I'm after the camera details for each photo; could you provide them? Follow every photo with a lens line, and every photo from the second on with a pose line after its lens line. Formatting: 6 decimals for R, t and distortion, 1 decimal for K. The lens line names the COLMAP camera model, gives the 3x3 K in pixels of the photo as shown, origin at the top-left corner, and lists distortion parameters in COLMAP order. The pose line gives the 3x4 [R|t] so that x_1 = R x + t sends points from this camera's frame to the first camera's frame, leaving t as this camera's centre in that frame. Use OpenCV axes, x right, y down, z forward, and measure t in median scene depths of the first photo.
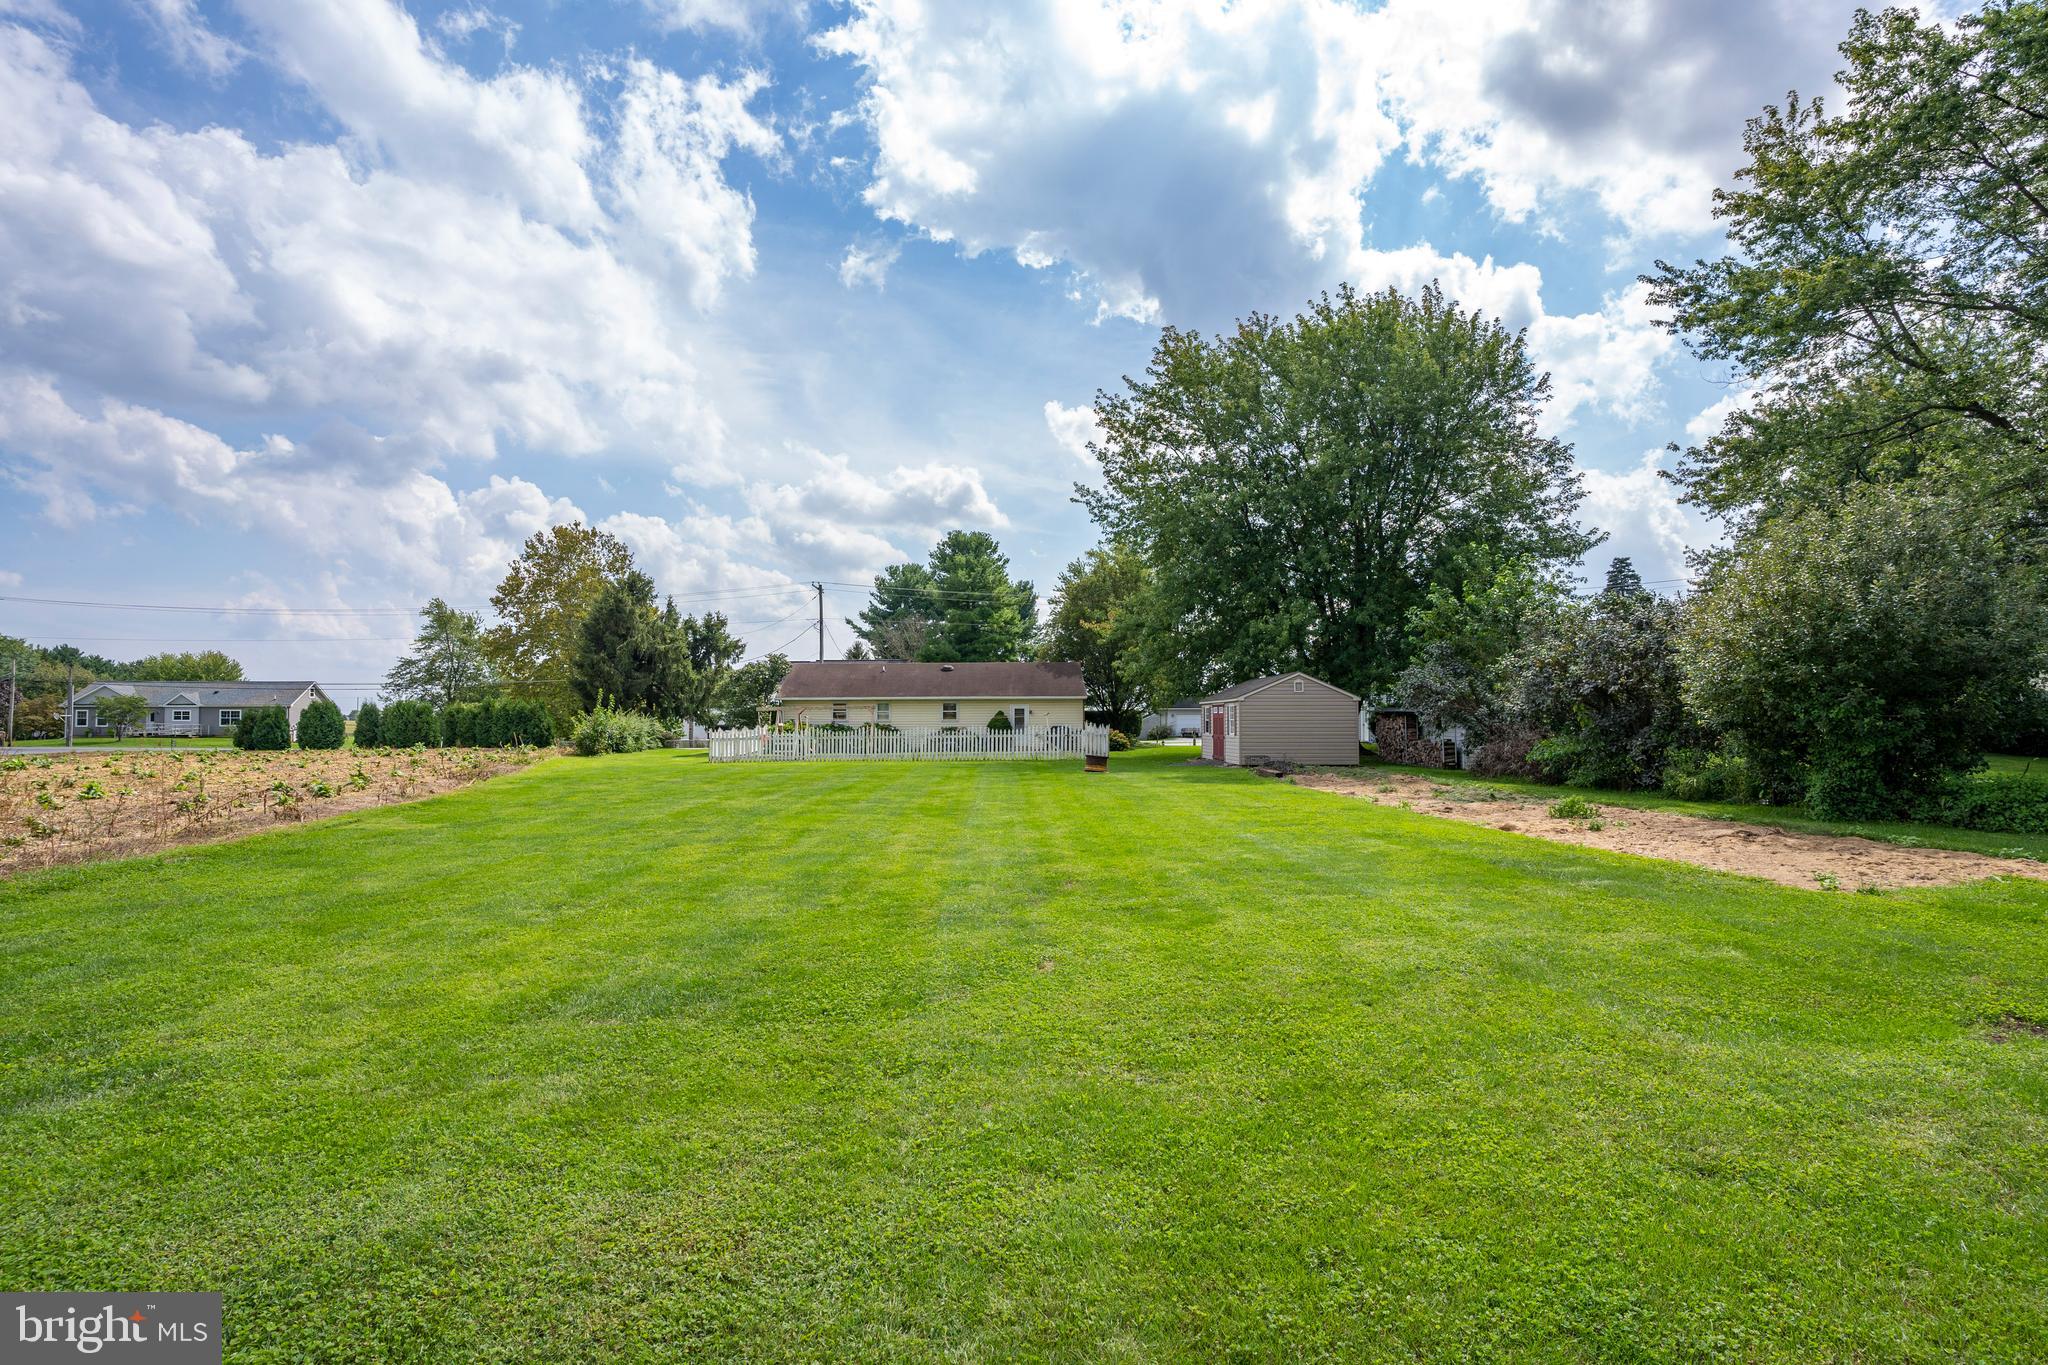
lens RADIAL K [[1001.4, 0, 1033.3], [0, 1001.4, 685.7], [0, 0, 1]] dist [-0.076712, 0.033725]
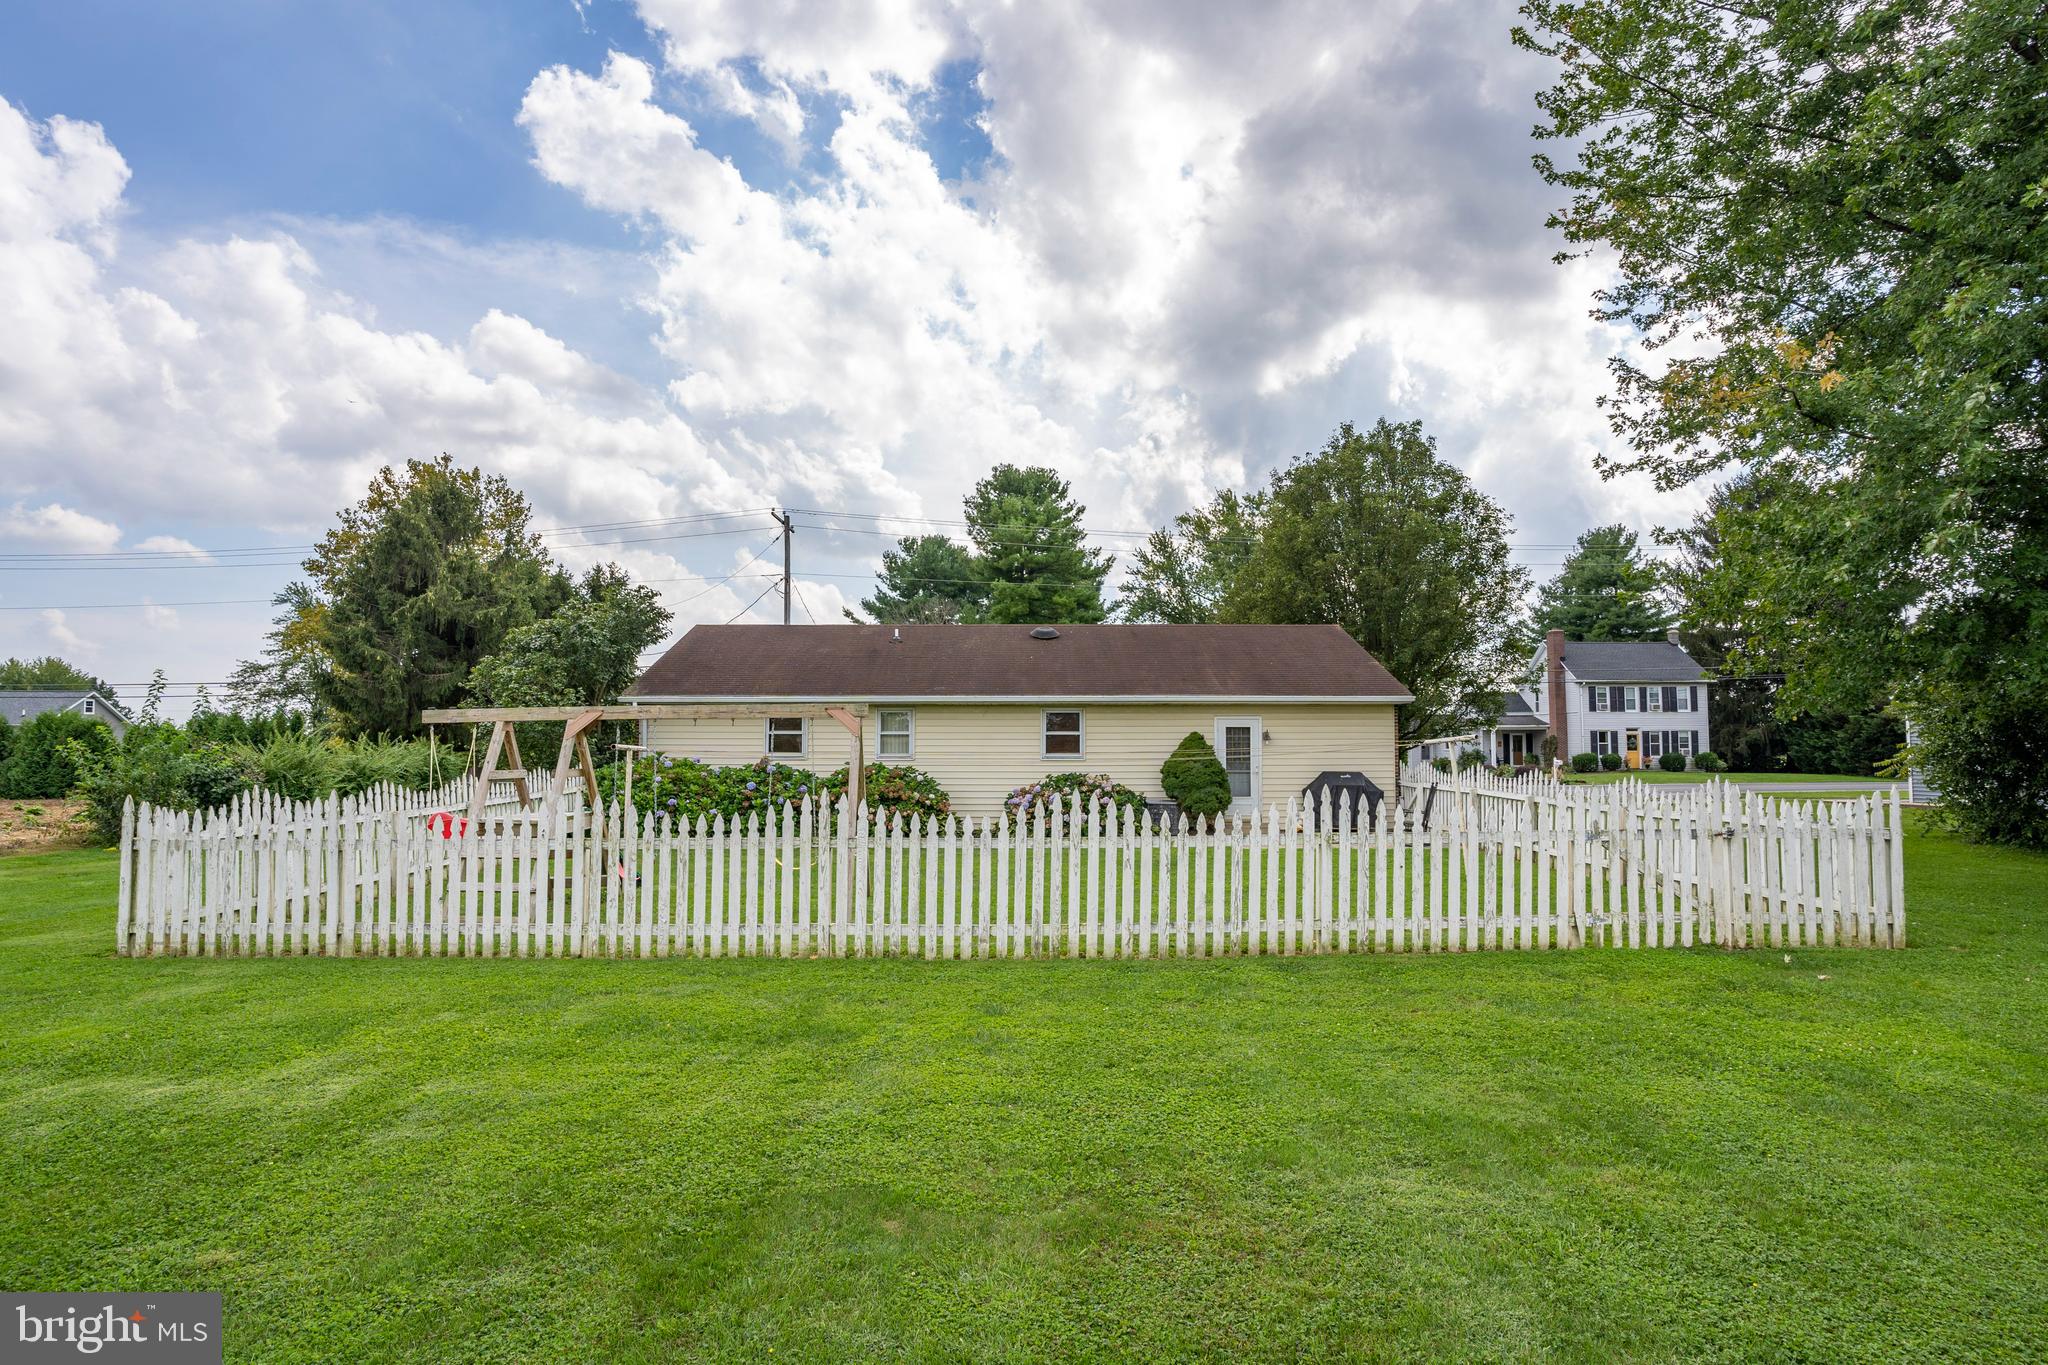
lens RADIAL K [[993.8, 0, 1026.3], [0, 993.8, 745.0], [0, 0, 1]] dist [-0.114681, 0.033114]
pose [[0.999844, 0.005678, -0.016749, -0.052210], [-0.005146, 0.999486, 0.031629, 0.010266], [0.016920, -0.031538, 0.999359, 0.347939]]
